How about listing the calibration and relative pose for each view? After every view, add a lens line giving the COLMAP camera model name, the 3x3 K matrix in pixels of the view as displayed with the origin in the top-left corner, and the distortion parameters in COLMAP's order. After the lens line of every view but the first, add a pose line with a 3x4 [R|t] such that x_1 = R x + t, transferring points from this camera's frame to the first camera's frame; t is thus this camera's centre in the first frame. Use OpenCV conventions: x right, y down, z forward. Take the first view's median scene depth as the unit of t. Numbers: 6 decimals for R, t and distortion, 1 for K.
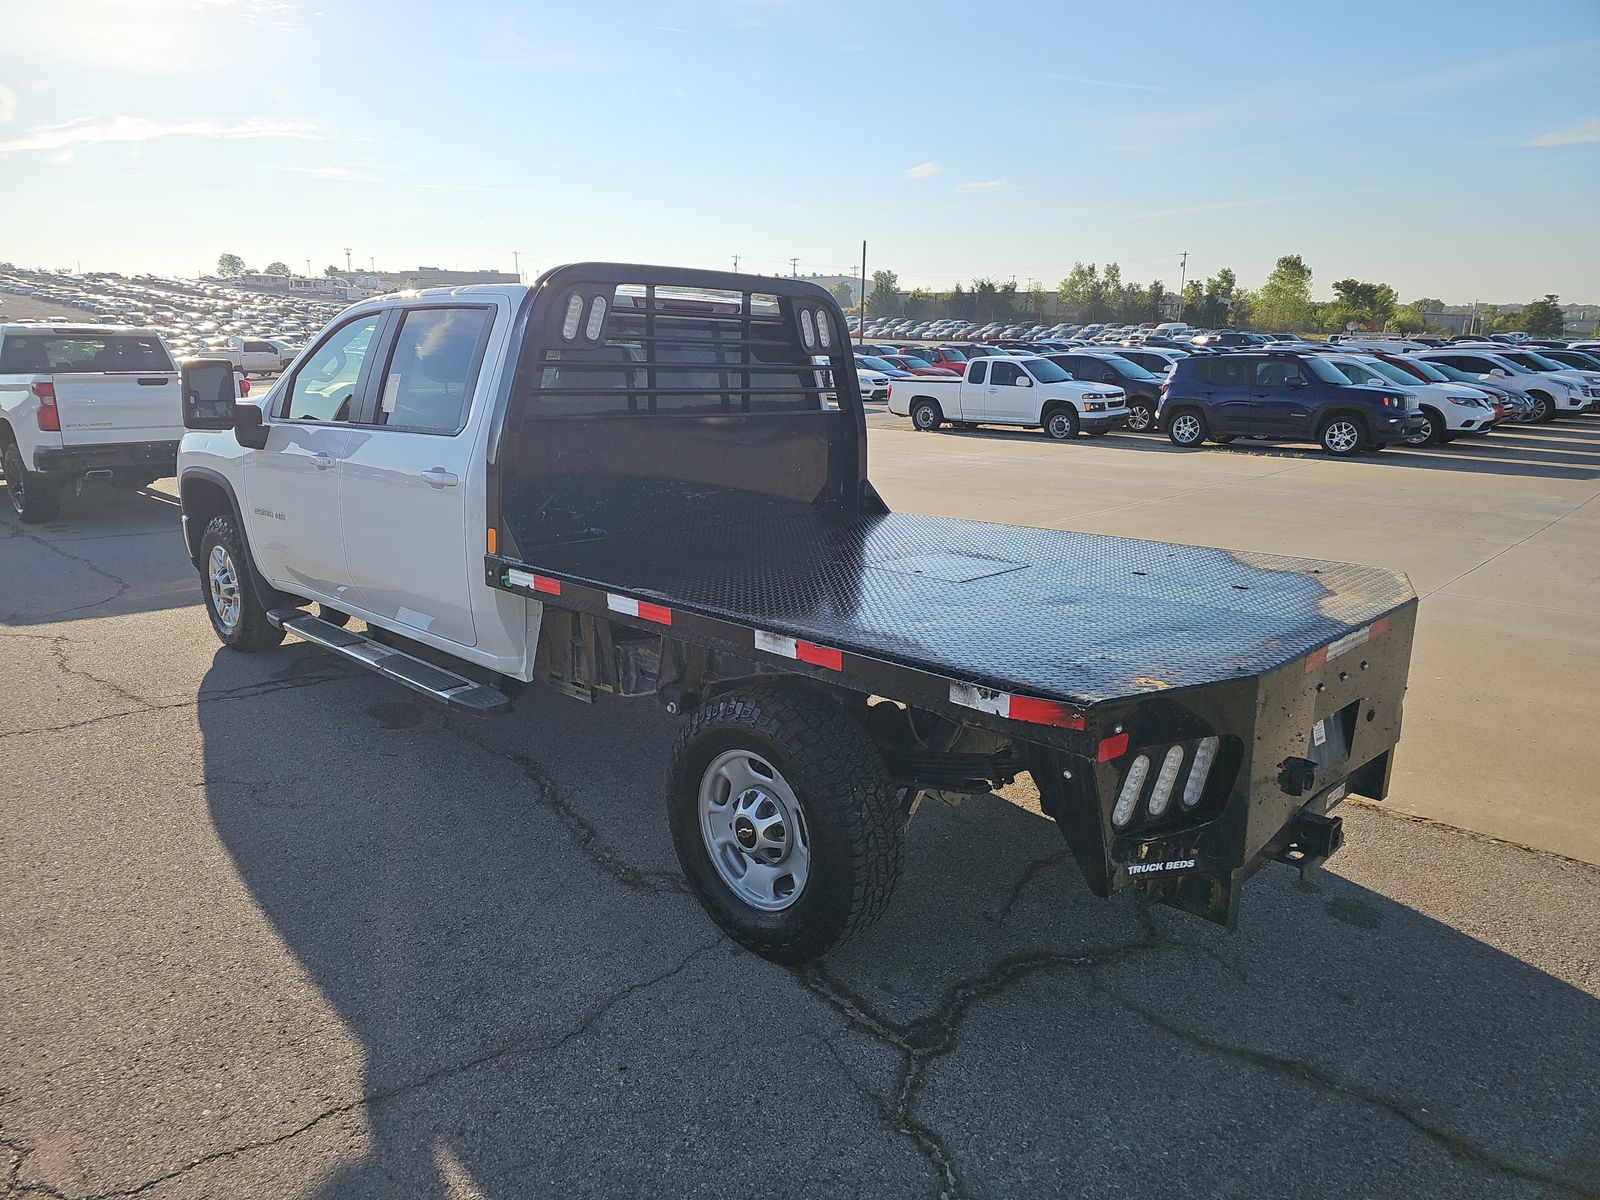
lens RADIAL K [[1050.3, 0, 789.8], [0, 1050.3, 587.1], [0, 0, 1]] dist [0.034443, -0.021355]
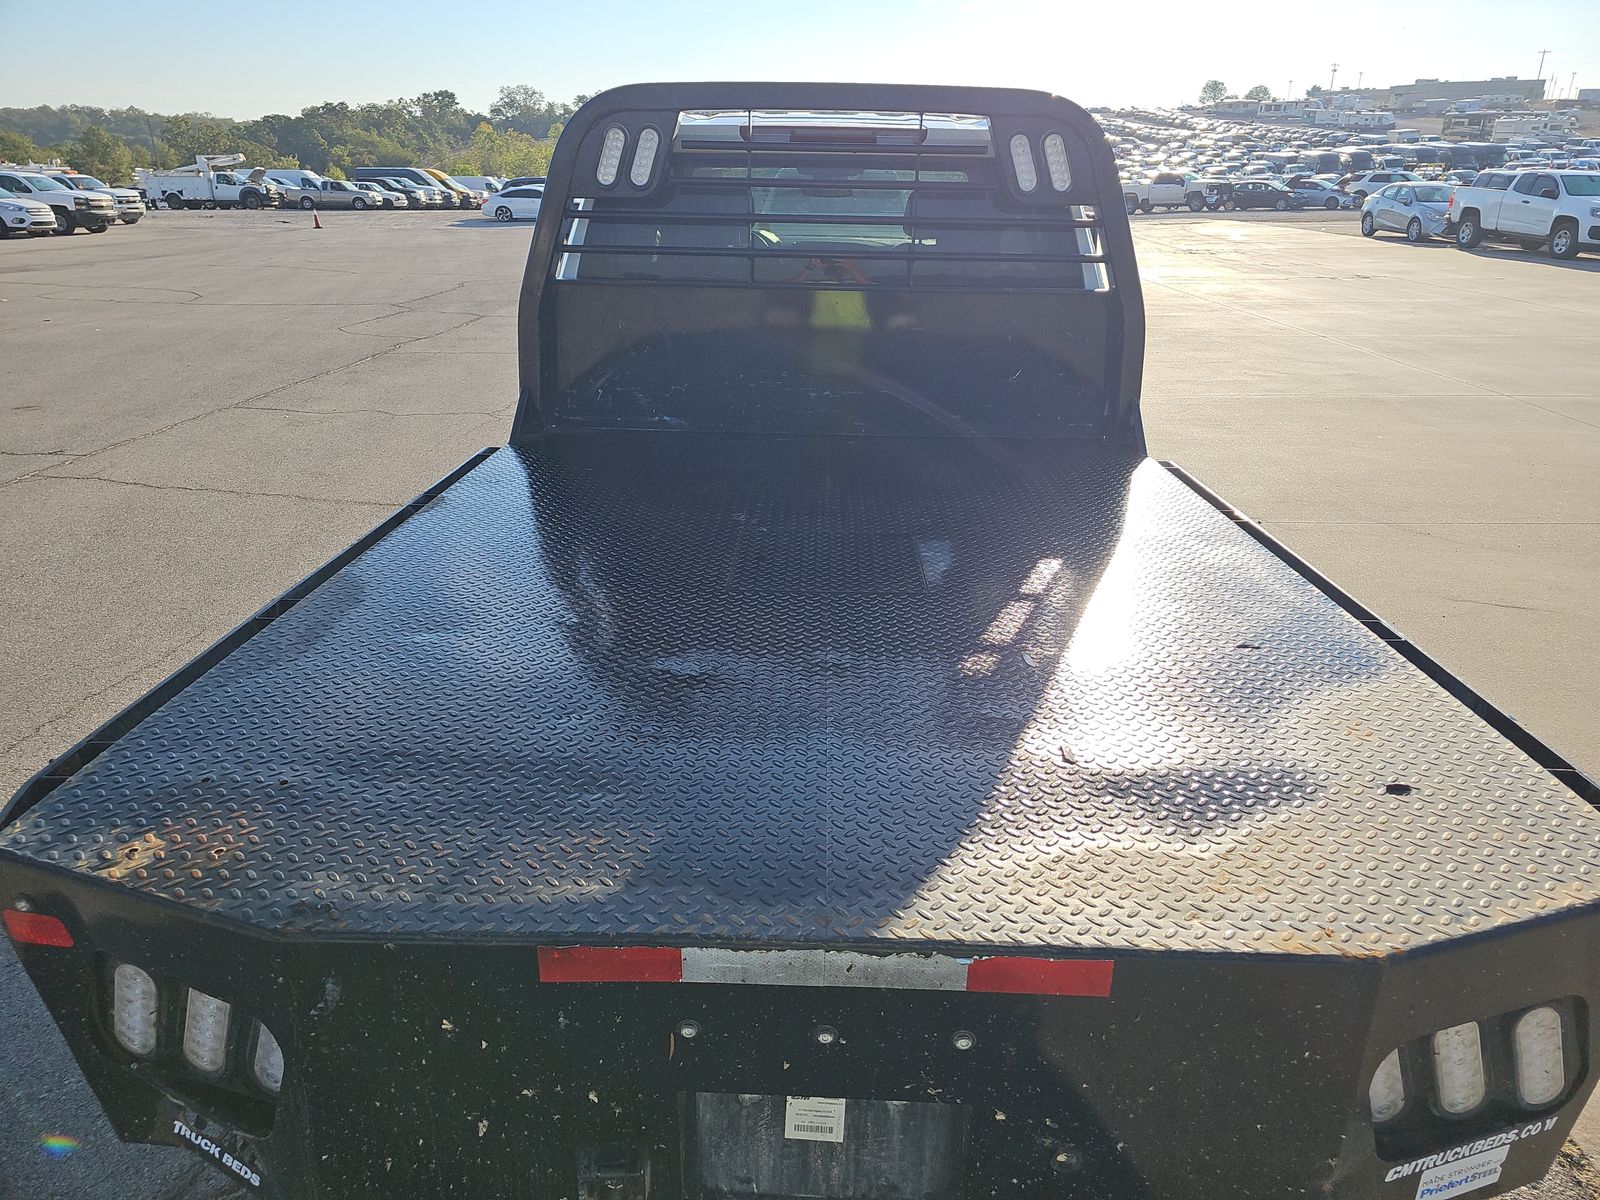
lens RADIAL K [[1050.3, 0, 814.1], [0, 1050.3, 594.6], [0, 0, 1]] dist [0.034443, -0.021355]
pose [[0.695636, 0.260588, -0.669466, 0.182972], [-0.156195, 0.964461, 0.213114, -0.042338], [0.701209, -0.043683, 0.711617, 0.169792]]
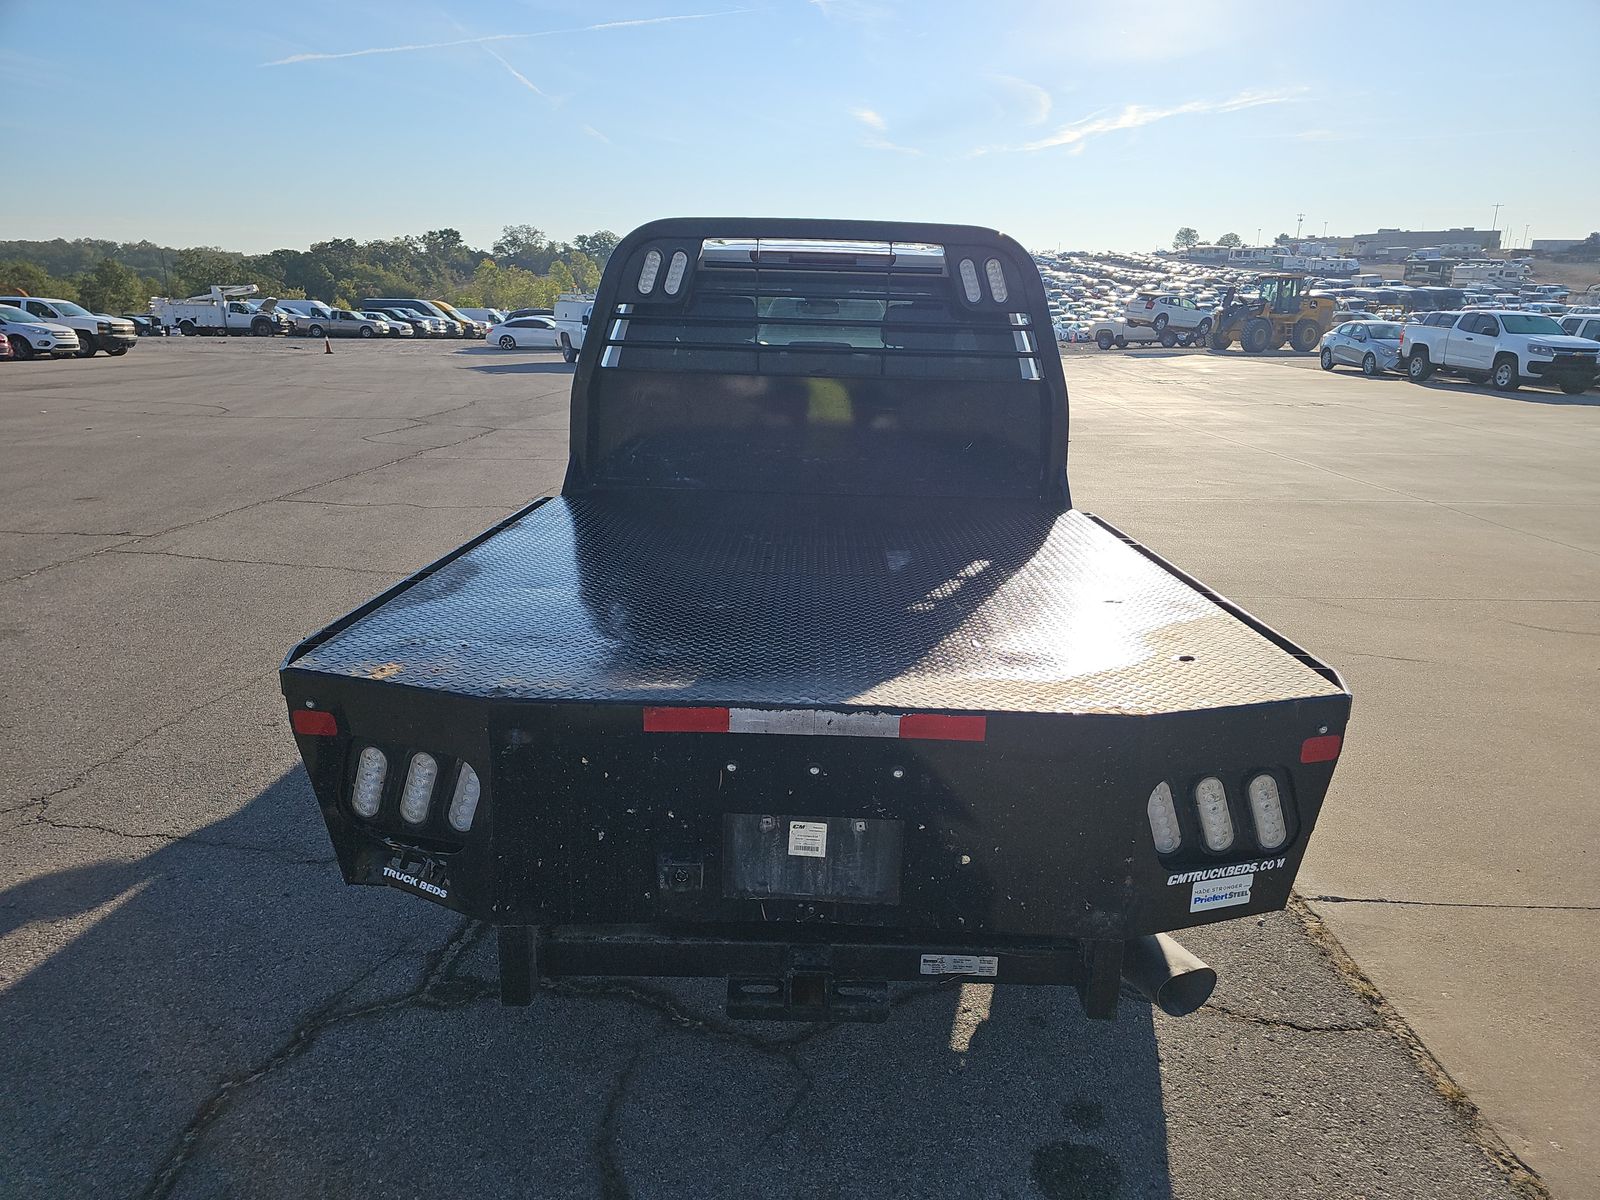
lens RADIAL K [[1050.3, 0, 813.9], [0, 1050.3, 621.1], [0, 0, 1]] dist [0.034443, -0.021355]
pose [[0.701743, 0.202662, -0.682997, 0.235445], [-0.164372, 0.978878, 0.121573, -0.023088], [0.693209, 0.026953, 0.720232, 0.120609]]
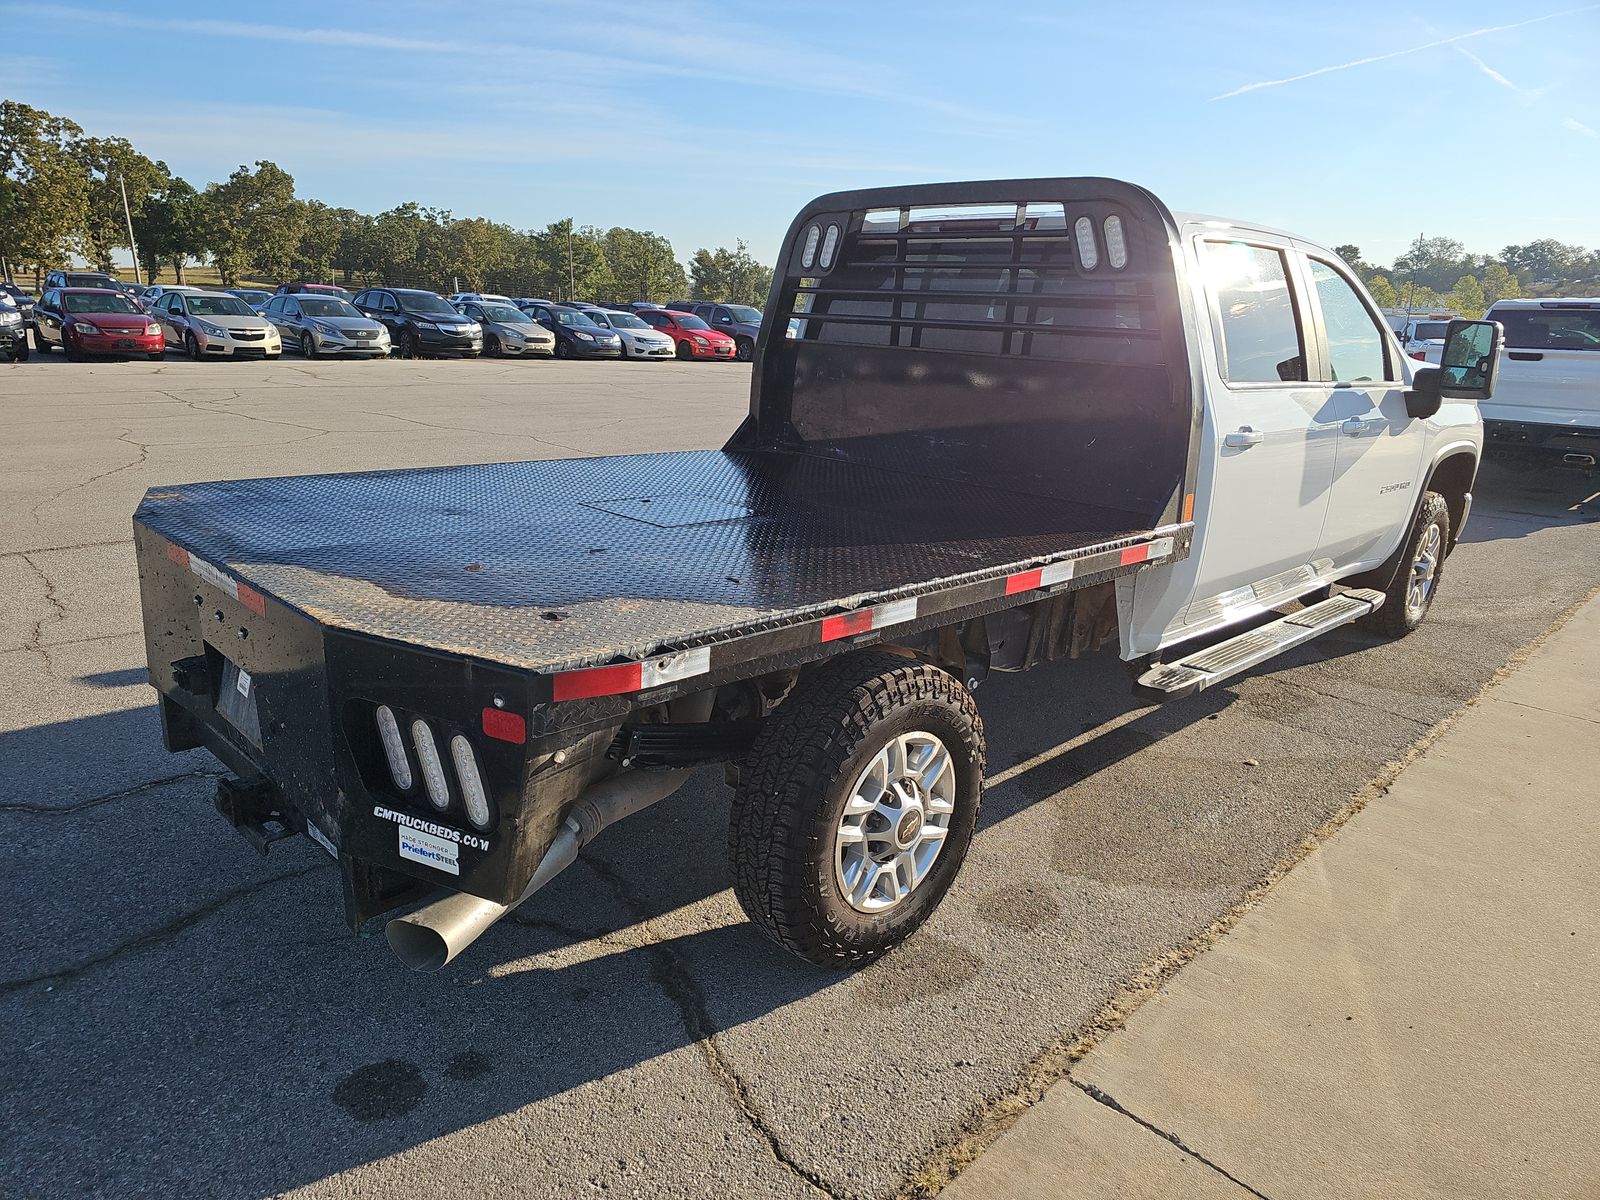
lens RADIAL K [[1050.3, 0, 789.6], [0, 1050.3, 608.9], [0, 0, 1]] dist [0.034443, -0.021355]
pose [[-0.003612, 0.264778, -0.964303, 0.321622], [-0.248432, 0.933839, 0.257344, -0.060316], [0.968643, 0.240493, 0.062406, 0.334510]]
